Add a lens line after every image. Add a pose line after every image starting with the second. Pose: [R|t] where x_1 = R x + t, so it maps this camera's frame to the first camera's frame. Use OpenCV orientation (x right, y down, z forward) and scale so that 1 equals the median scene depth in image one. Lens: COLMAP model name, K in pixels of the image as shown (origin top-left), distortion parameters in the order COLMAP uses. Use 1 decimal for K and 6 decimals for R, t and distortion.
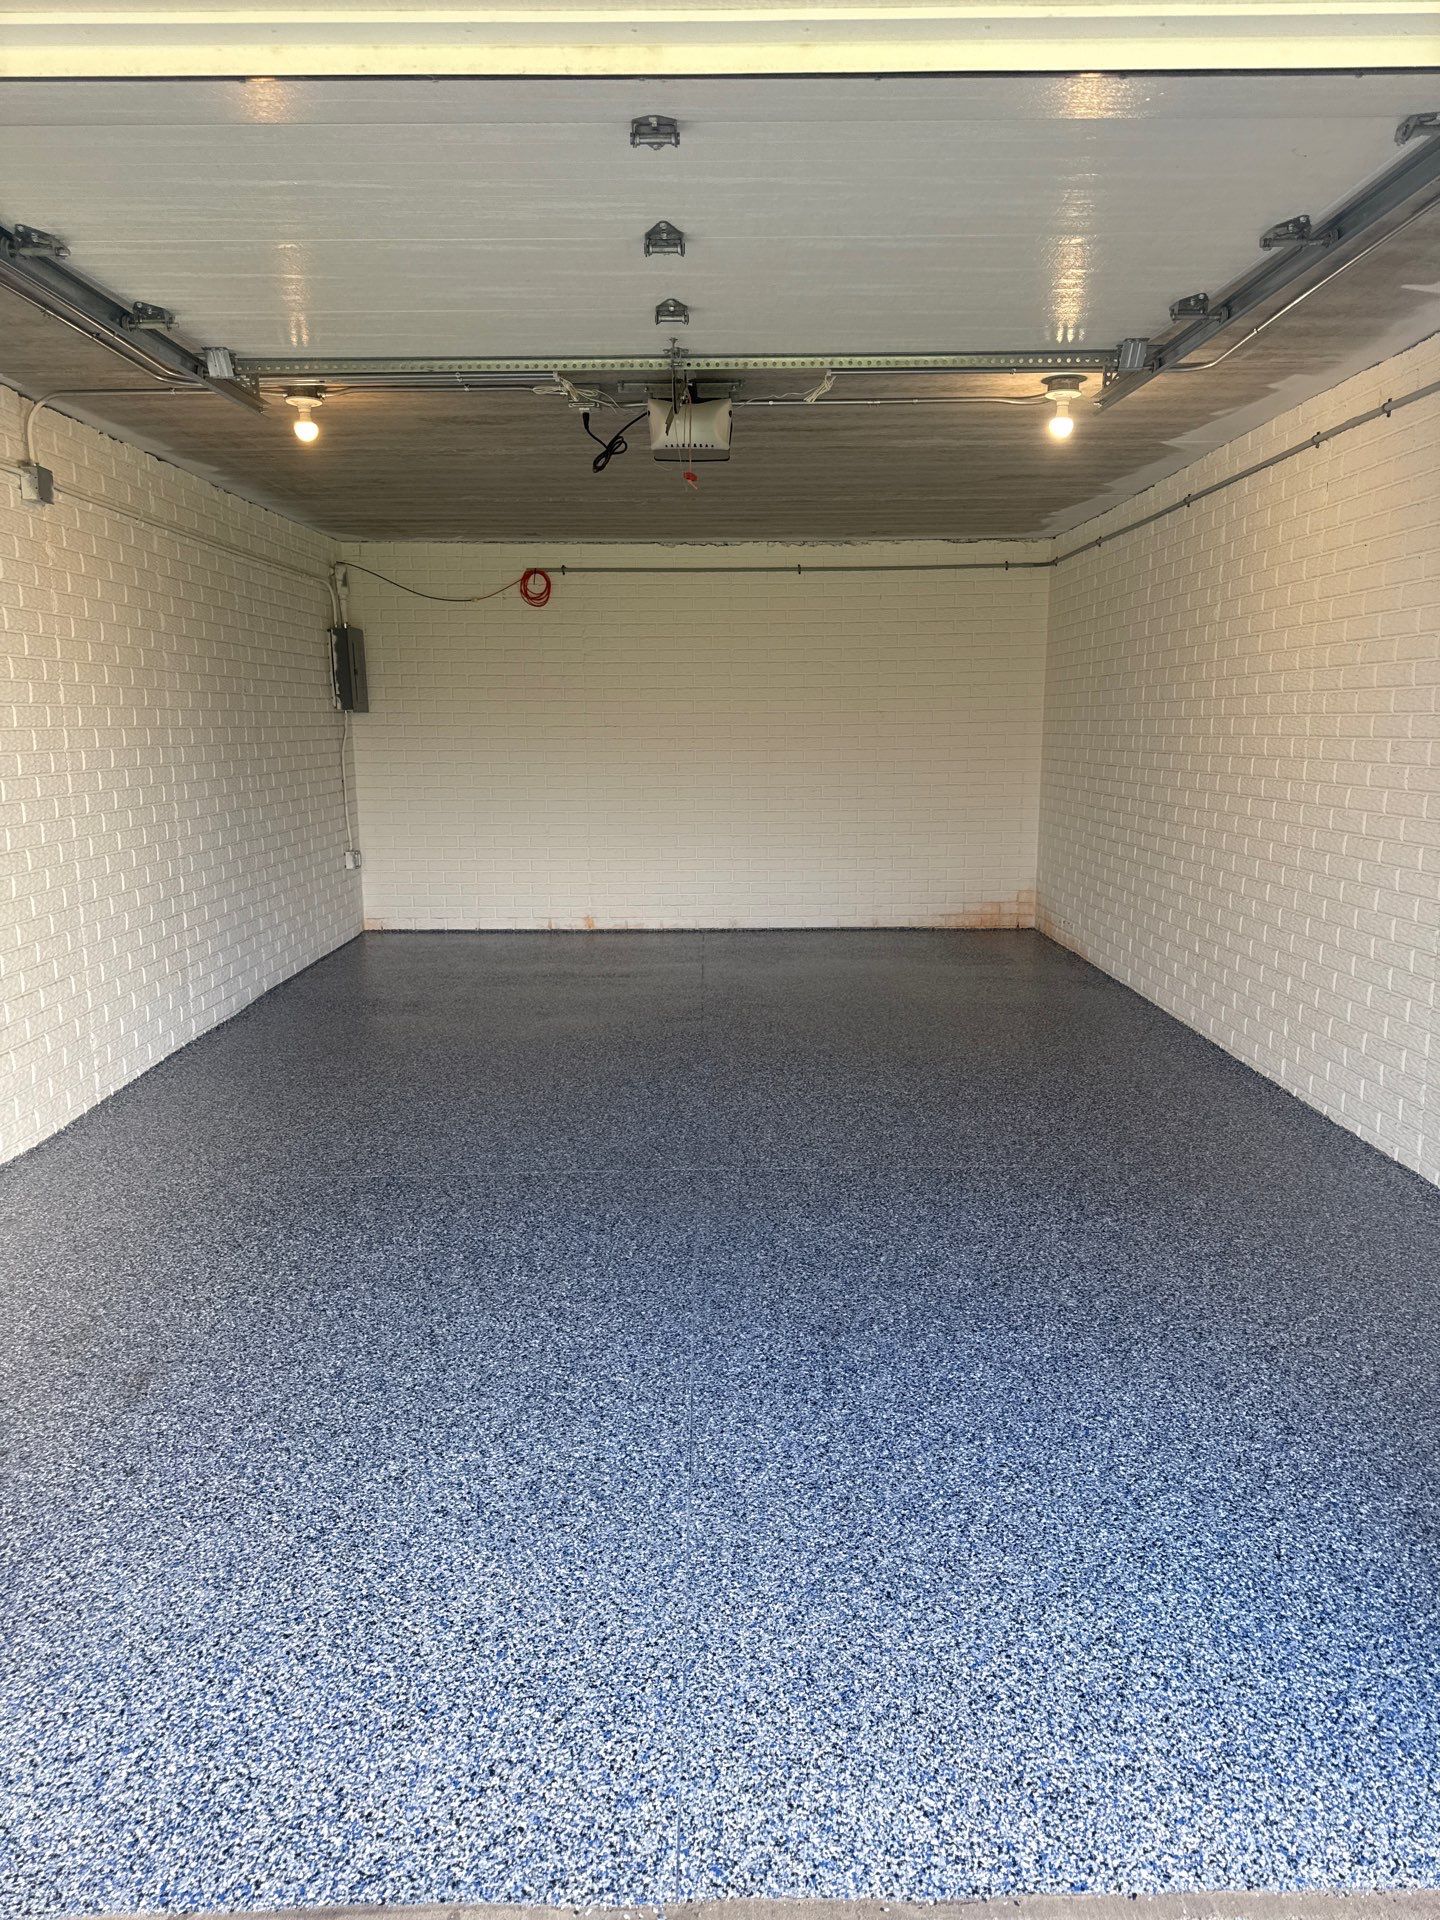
lens RADIAL K [[1364.1, 0, 720.6], [0, 1364.1, 963.0], [0, 0, 1]] dist [0.033269, -0.032541]
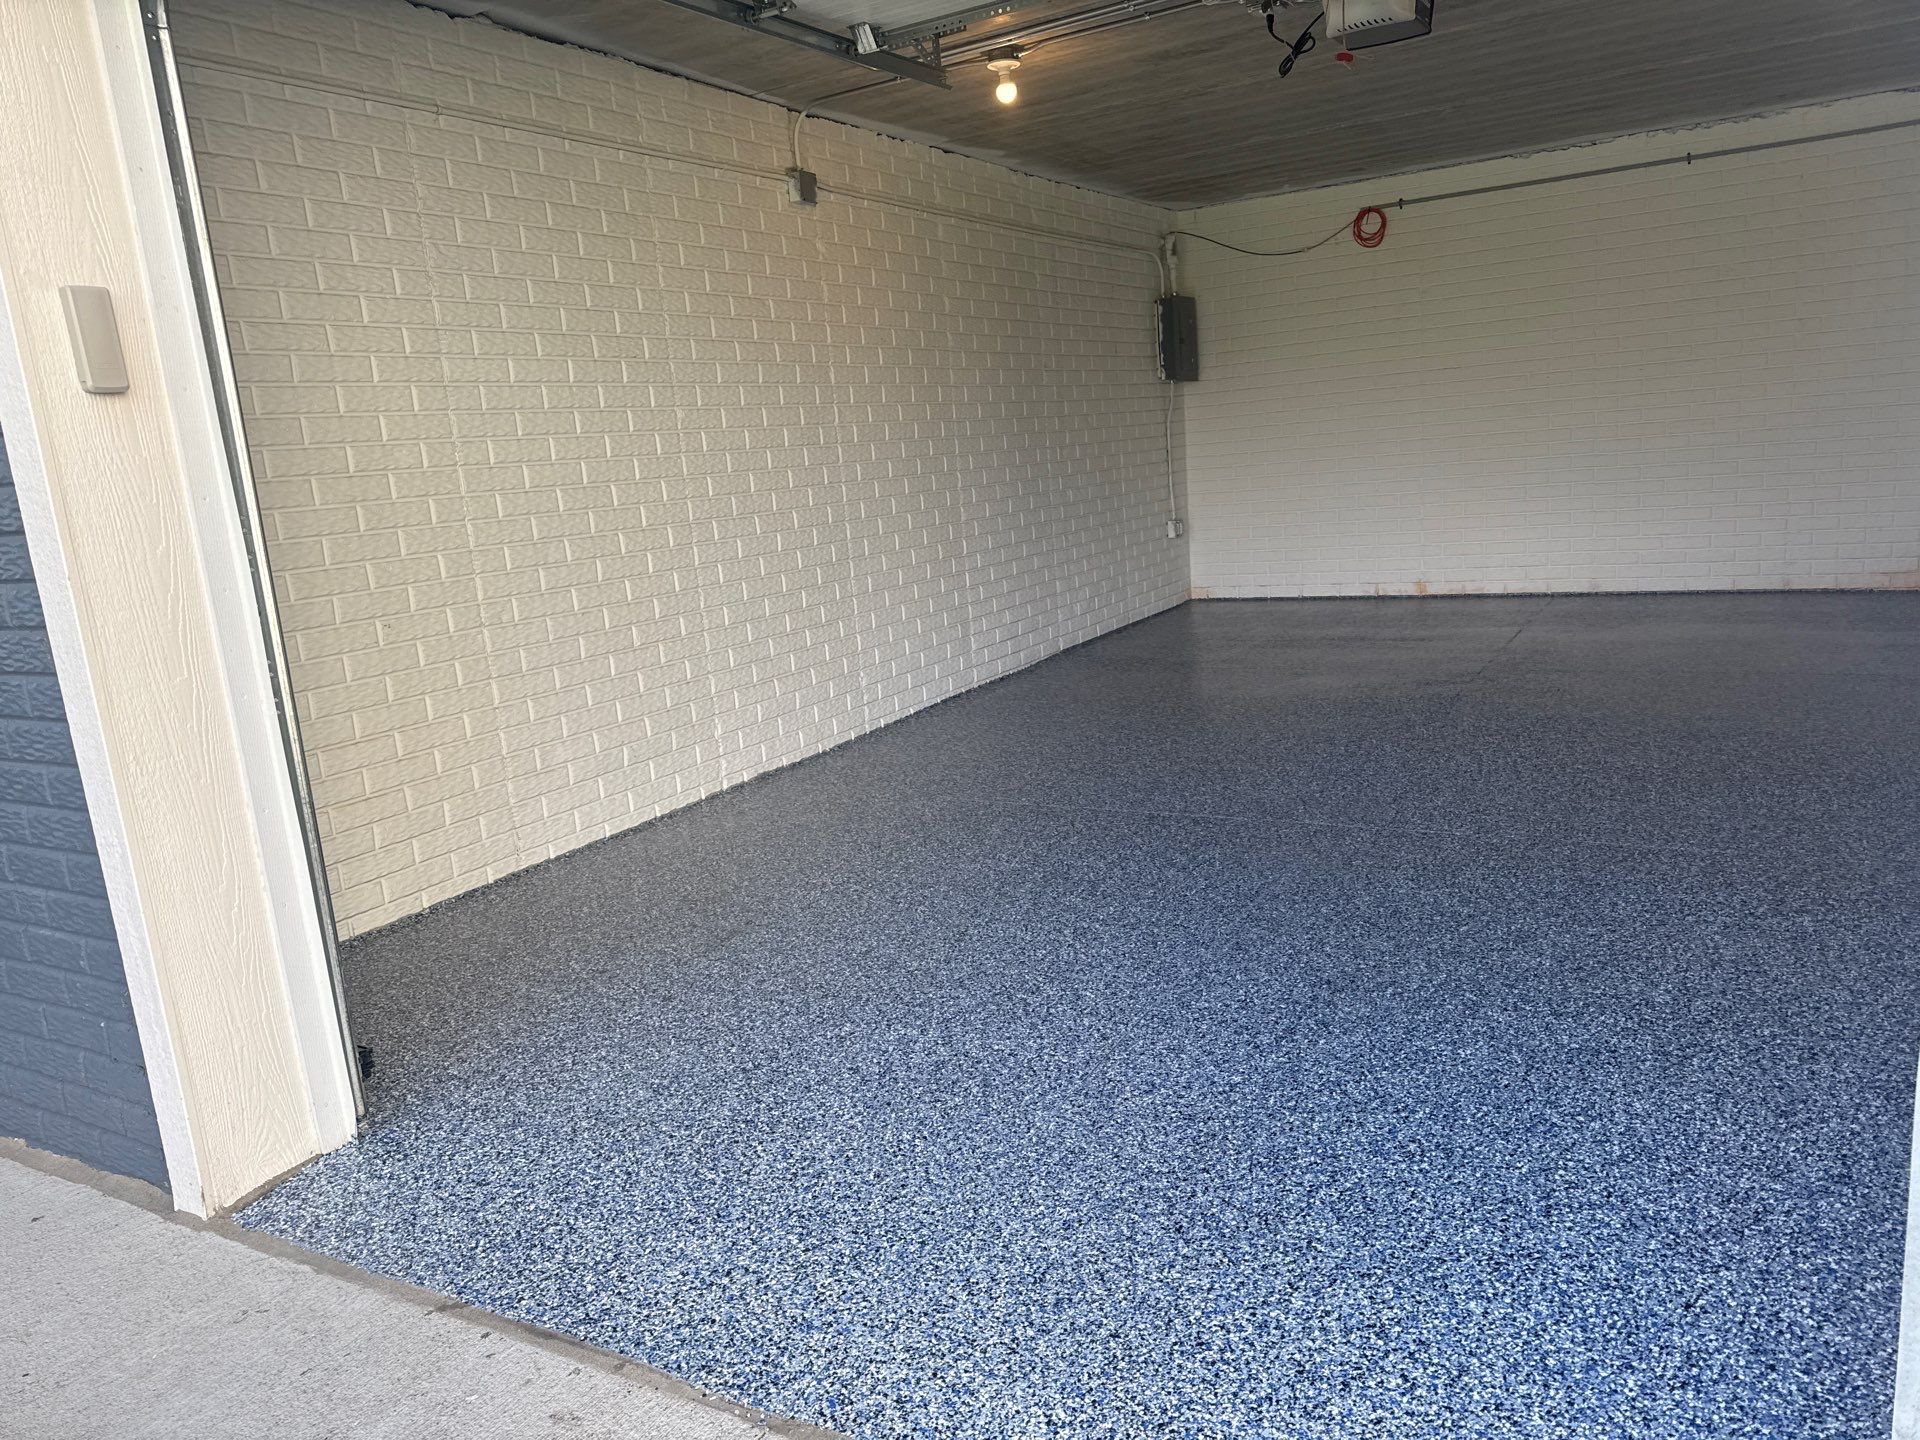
lens RADIAL K [[1346.1, 0, 960.0], [0, 1346.1, 720.0], [0, 0, 1]] dist [0.169381, -0.334963]
pose [[0.856062, 0.041179, -0.515230, 0.342585], [-0.018072, 0.998596, 0.049786, 0.056496], [0.516557, -0.033308, 0.855605, 0.109027]]
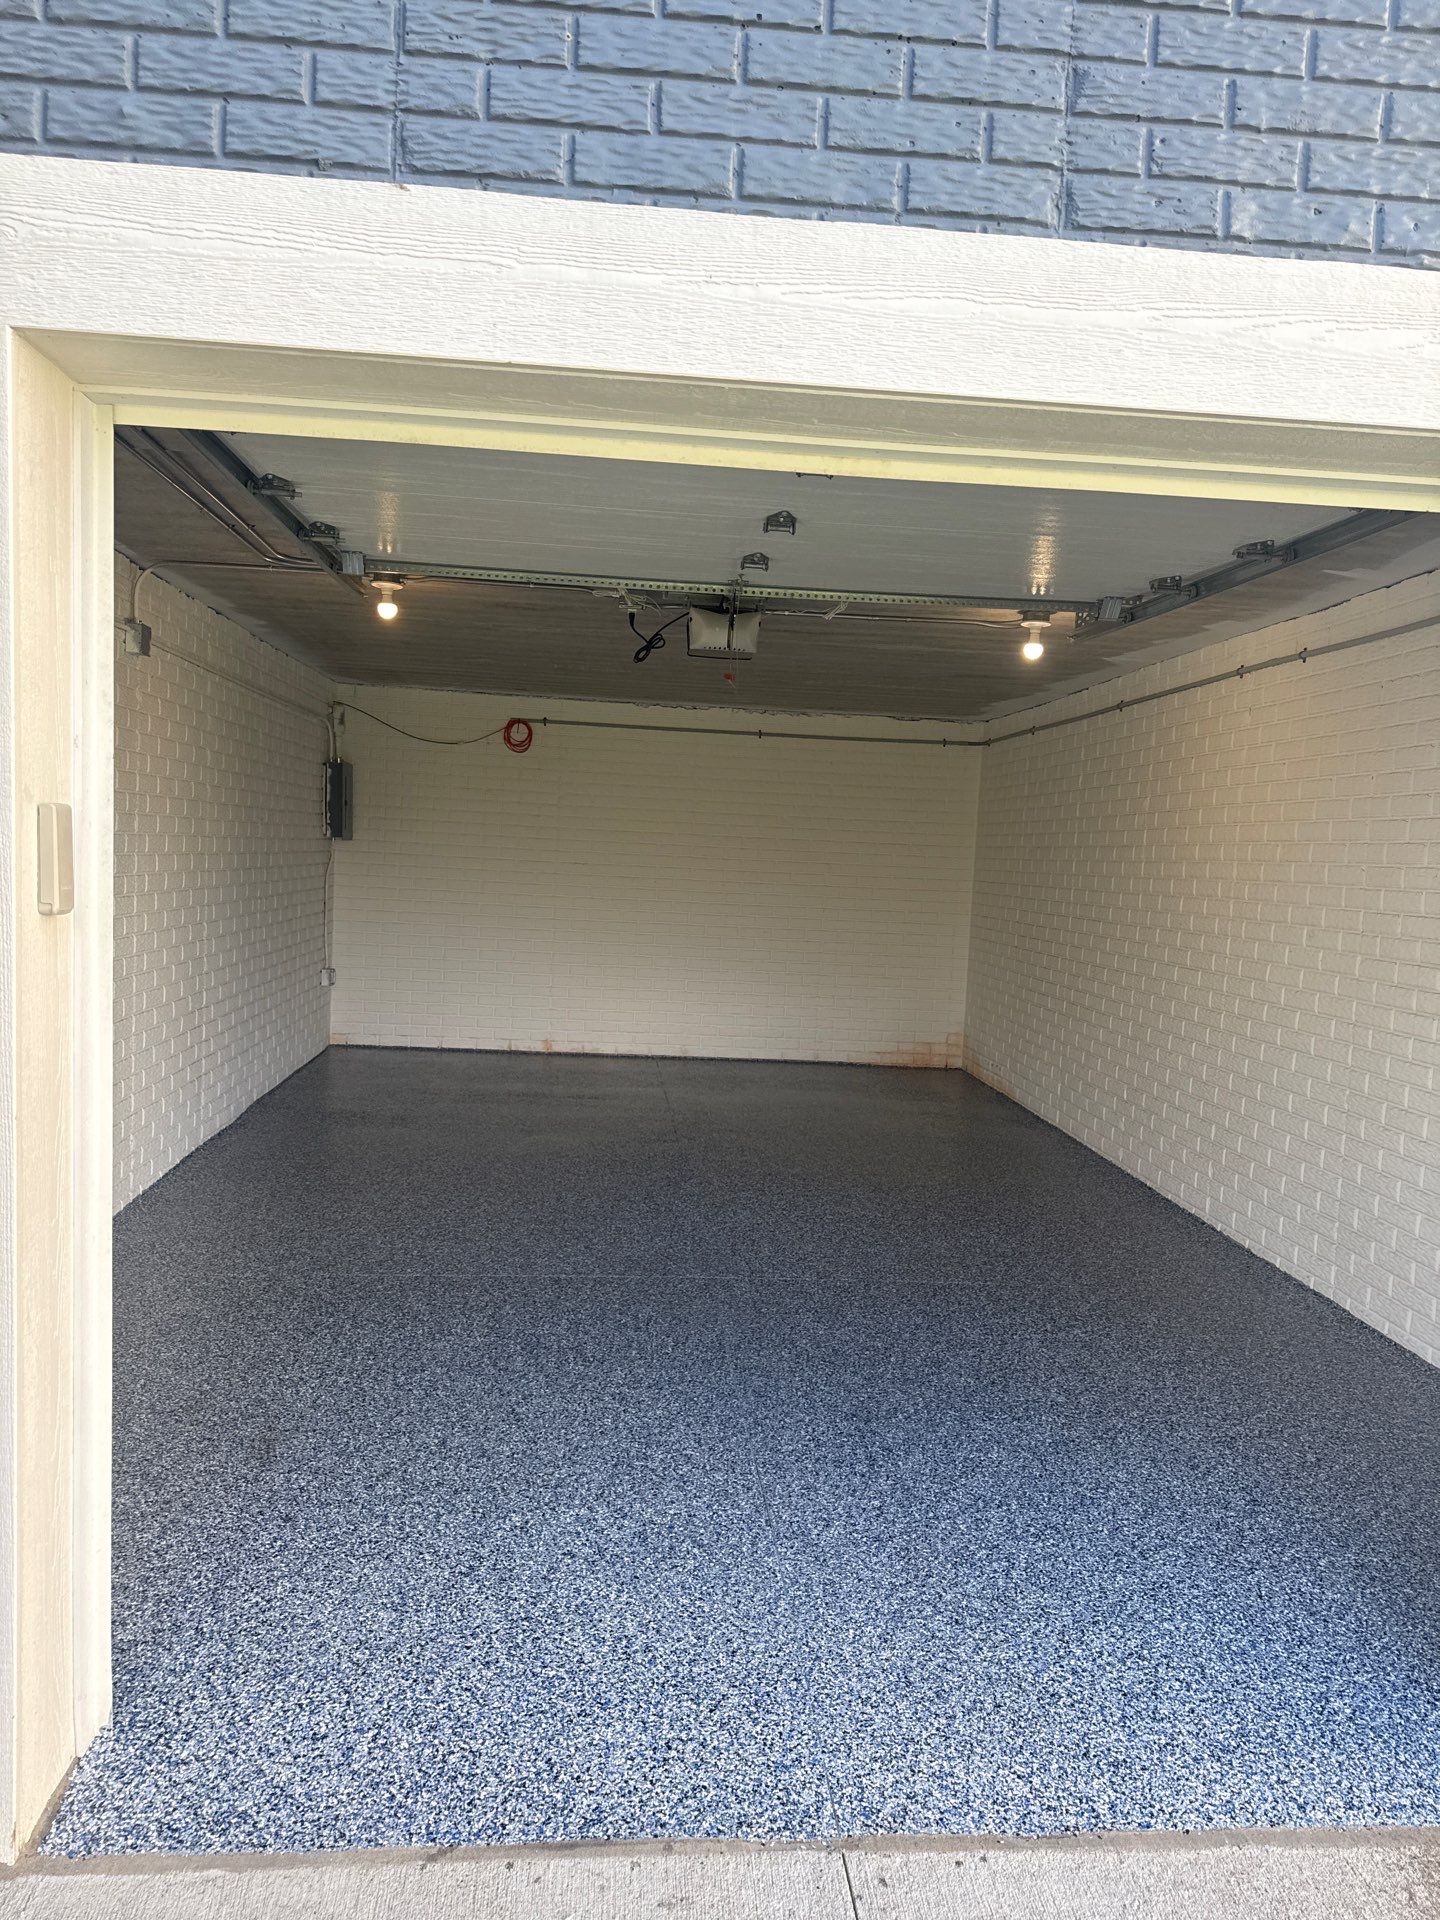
lens RADIAL K [[1361.0, 0, 708.9], [0, 1361.0, 954.5], [0, 0, 1]] dist [0.062618, -0.079312]
pose [[0.995892, 0.048079, 0.076729, -0.165357], [-0.040304, 0.994186, -0.099845, 0.000398], [-0.081083, 0.096343, 0.992040, -0.192578]]
